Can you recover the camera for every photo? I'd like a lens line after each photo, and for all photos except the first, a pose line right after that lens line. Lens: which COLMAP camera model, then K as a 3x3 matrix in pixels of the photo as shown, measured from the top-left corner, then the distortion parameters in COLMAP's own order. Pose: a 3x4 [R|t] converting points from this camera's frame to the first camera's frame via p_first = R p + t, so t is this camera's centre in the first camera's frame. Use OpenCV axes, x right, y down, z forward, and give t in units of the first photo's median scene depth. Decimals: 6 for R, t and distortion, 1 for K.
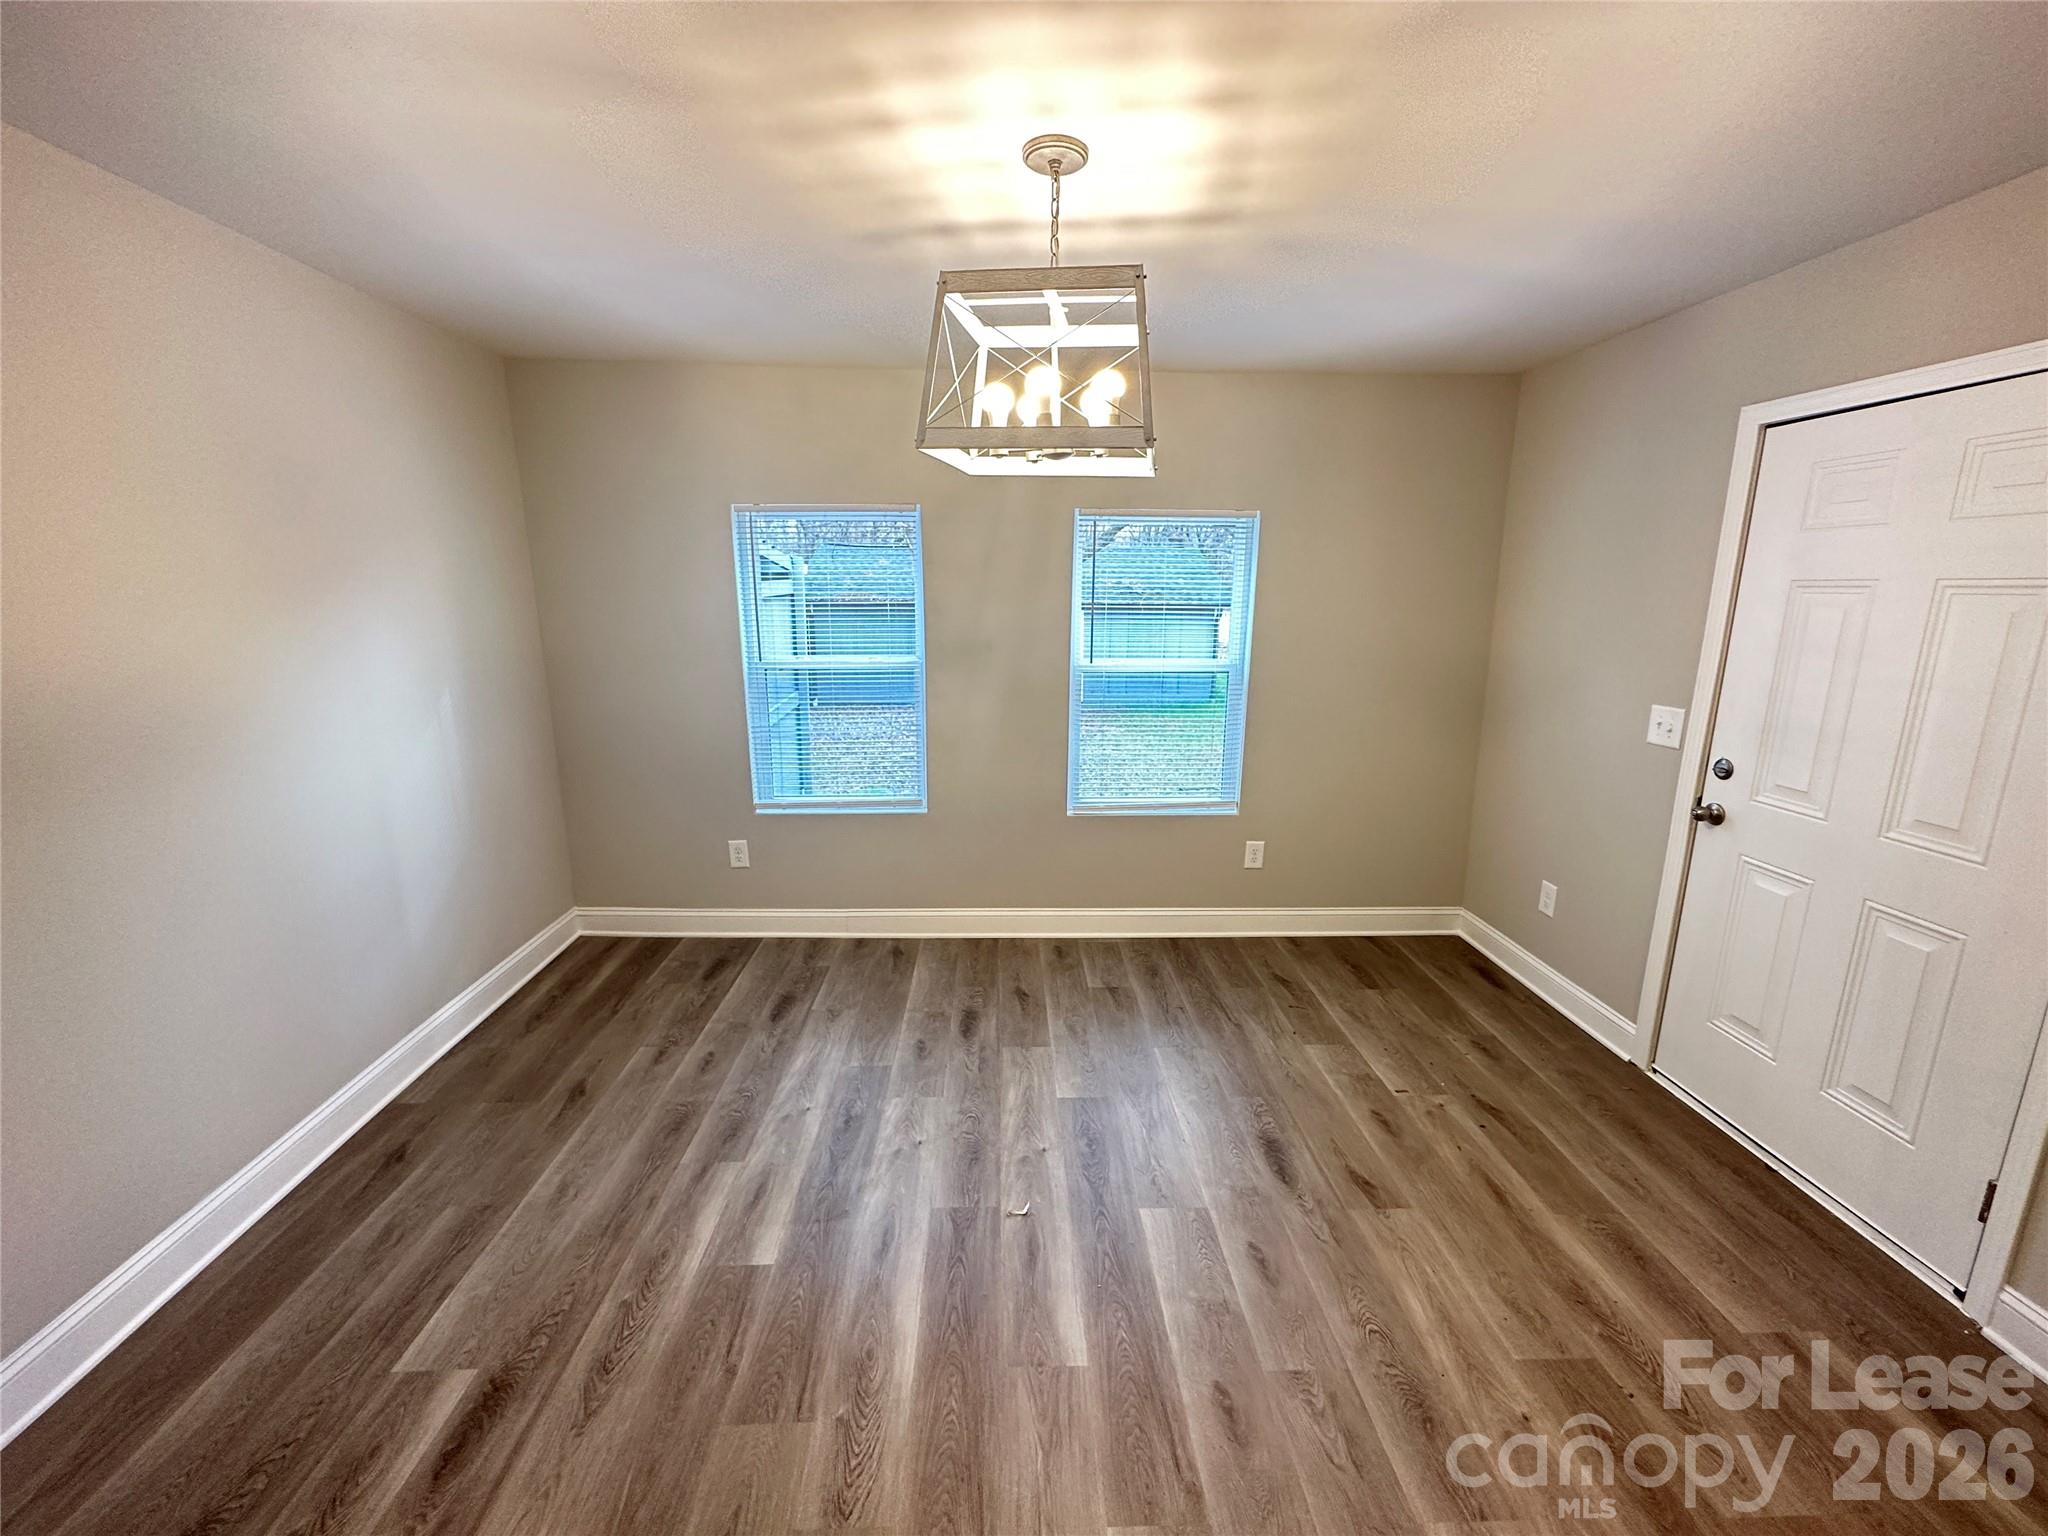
lens RADIAL K [[814.2, 0, 1020.5], [0, 814.2, 763.5], [0, 0, 1]] dist [-0.000956, -0.000358]
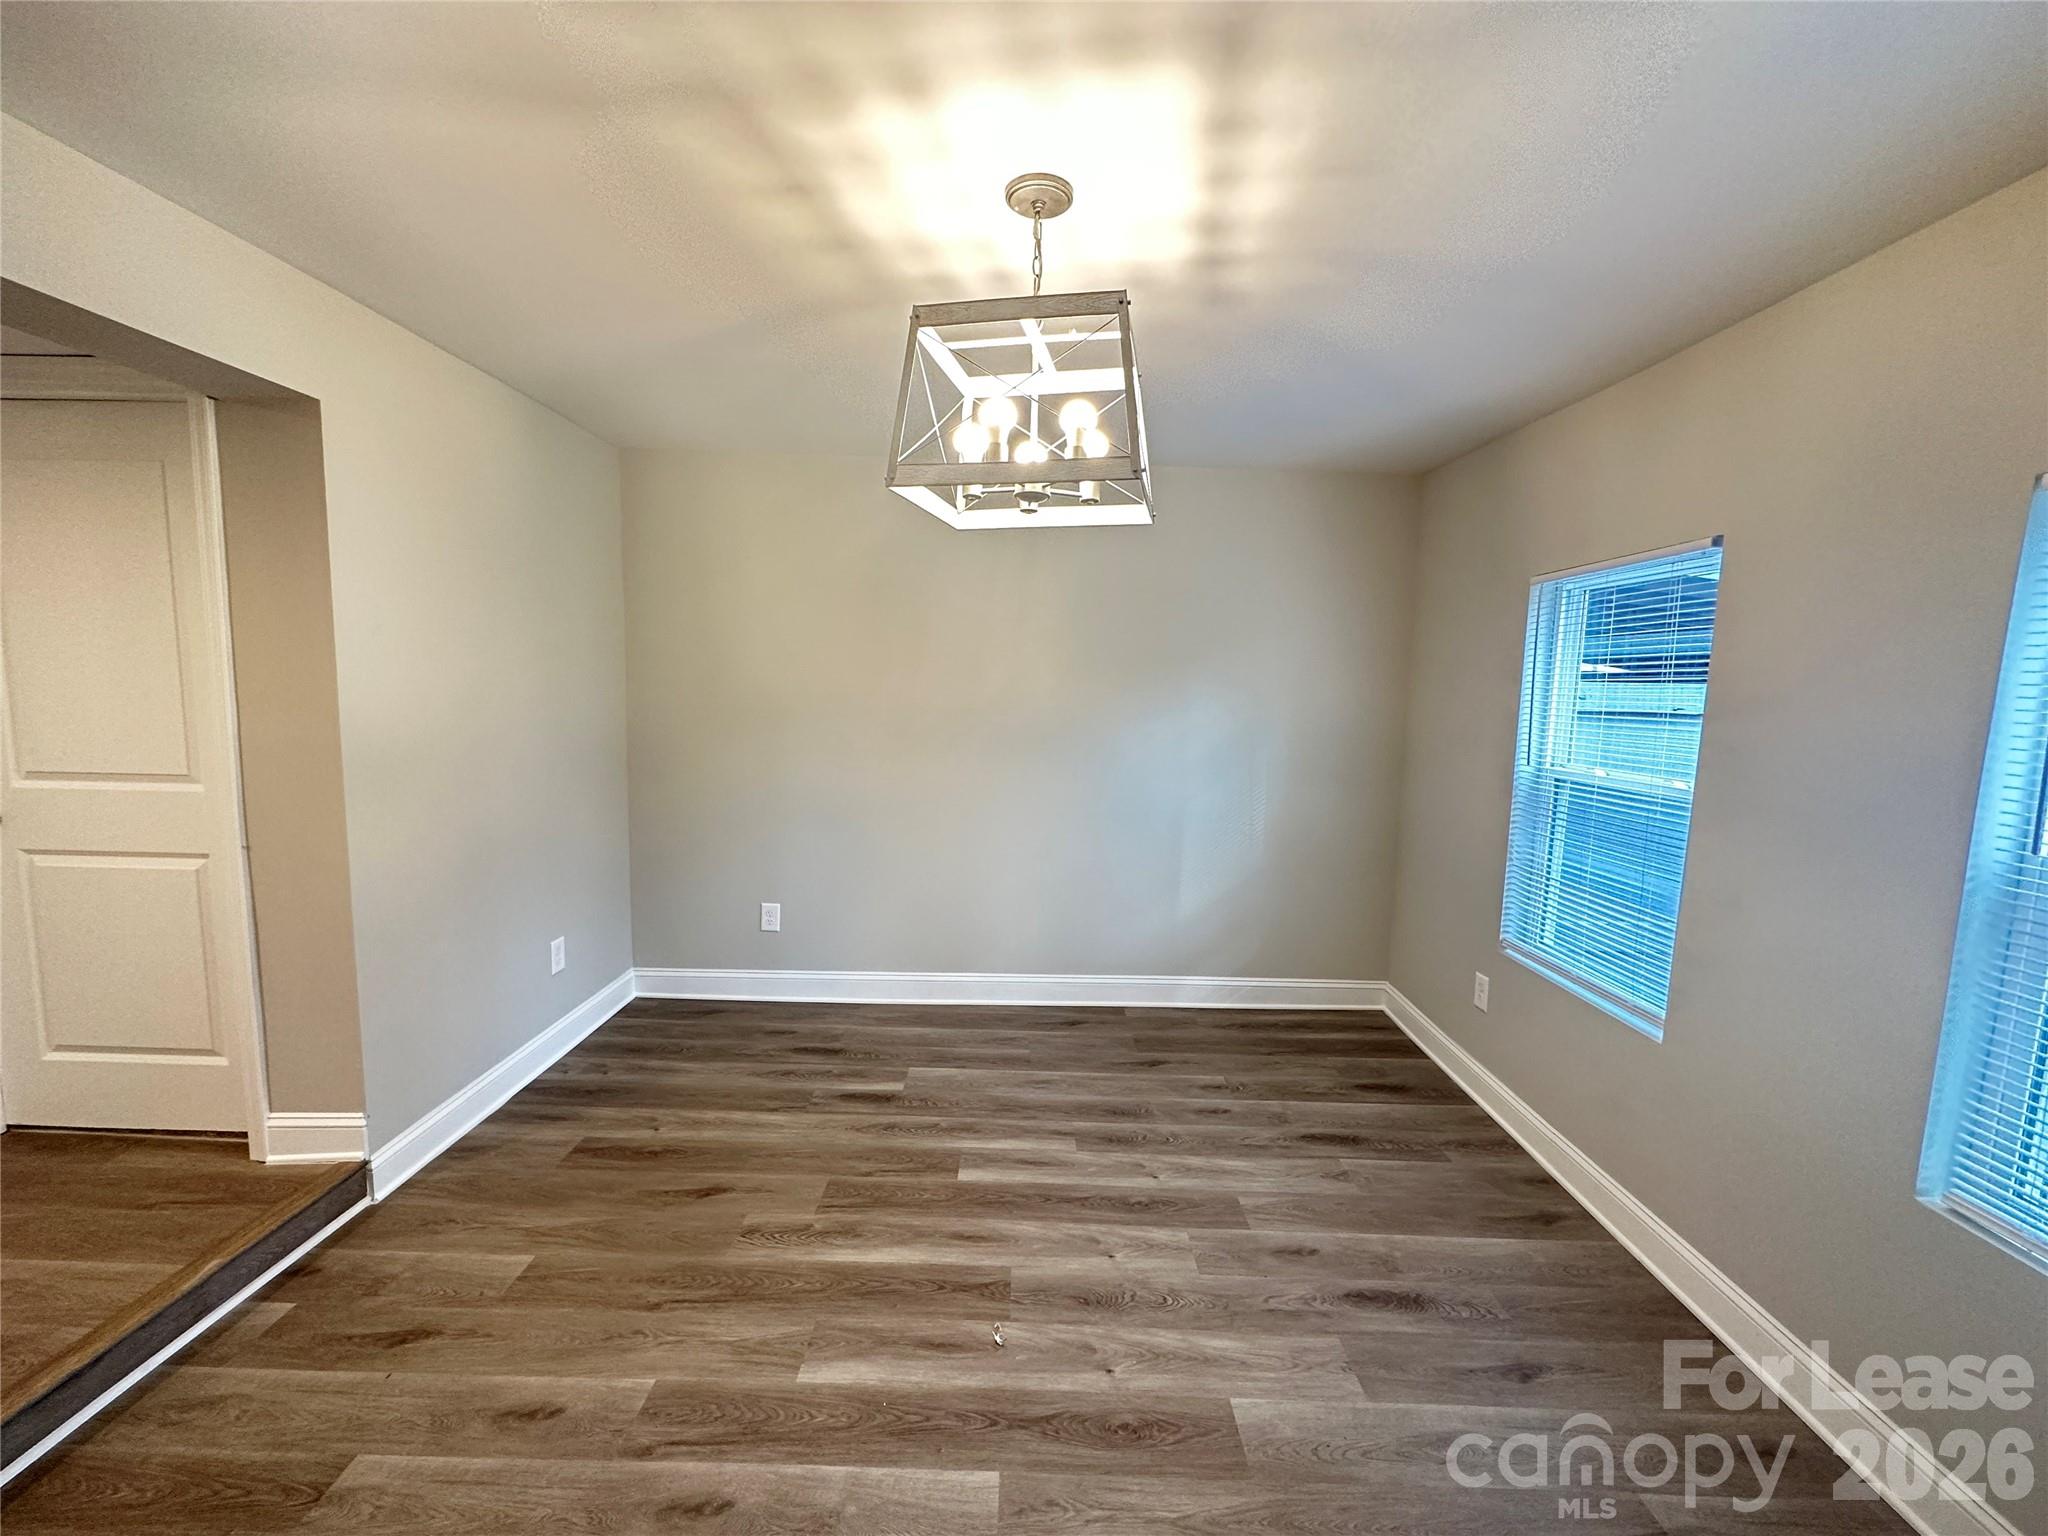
lens RADIAL K [[810.7, 0, 1028.0], [0, 810.7, 764.2], [0, 0, 1]] dist [-0.001722, 0.000161]
pose [[-0.025560, 0.096691, -0.994986, 0.811729], [-0.242519, 0.964979, 0.100005, -0.144779], [0.969810, 0.243859, -0.001215, 0.877913]]
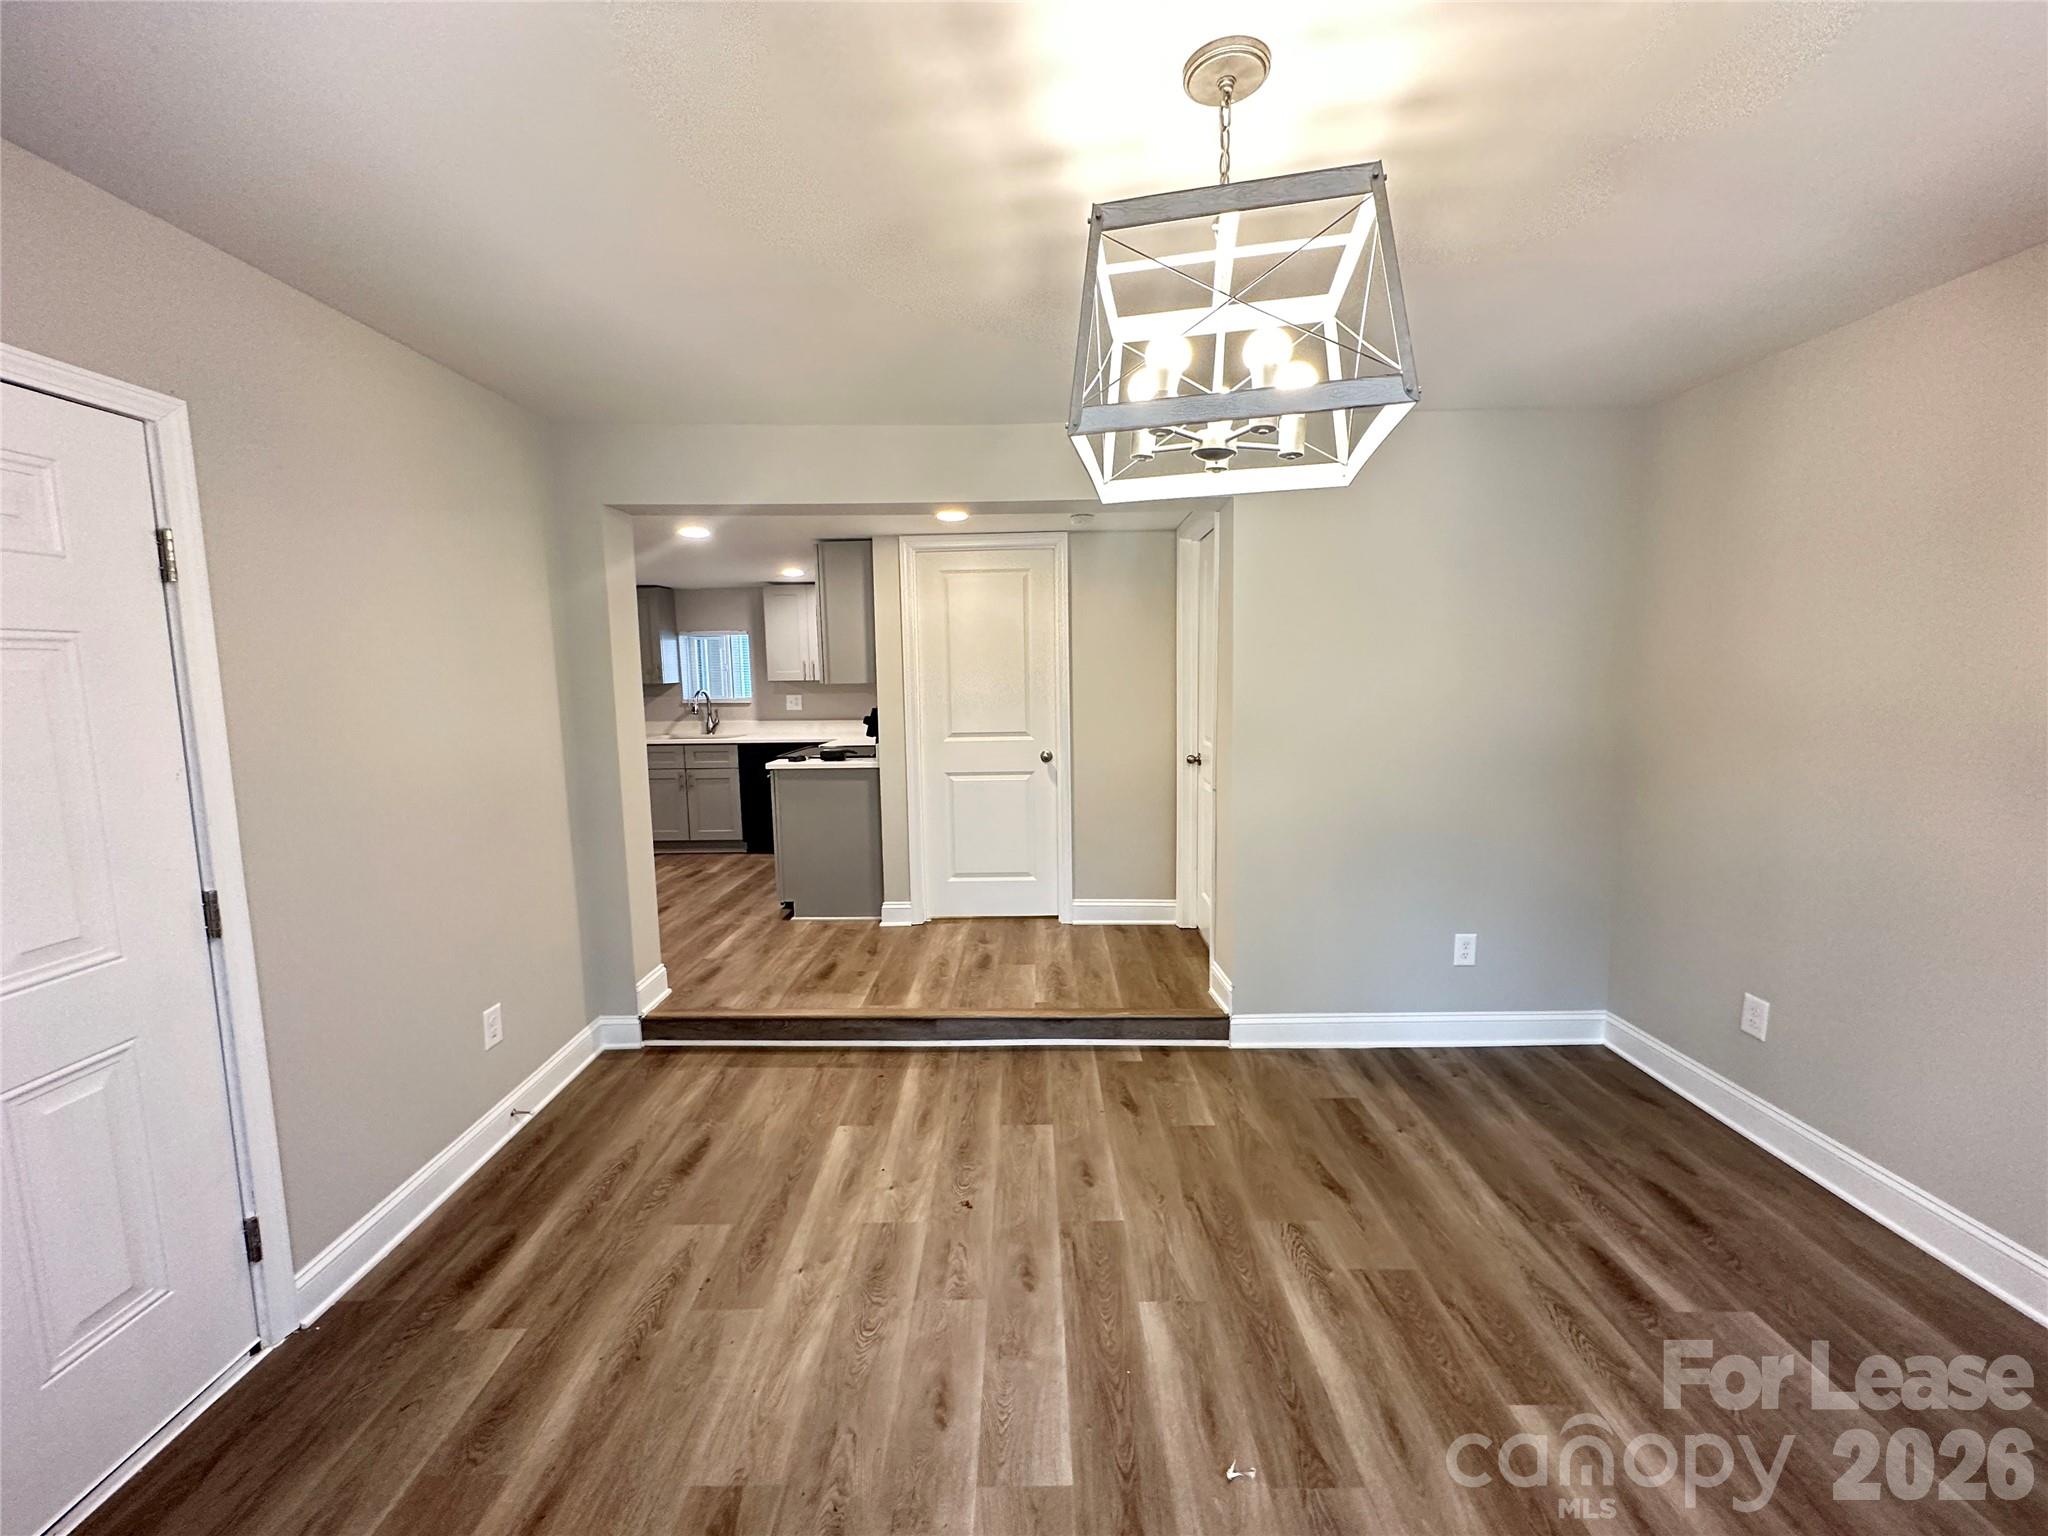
lens RADIAL K [[815.2, 0, 1025.1], [0, 815.2, 762.8], [0, 0, 1]] dist [-0.002830, 0.000099]
pose [[-0.999531, 0.006556, 0.029914, 0.163764], [0.015893, 0.946015, 0.323732, -0.289971], [-0.026177, 0.324056, -0.945676, 1.483632]]
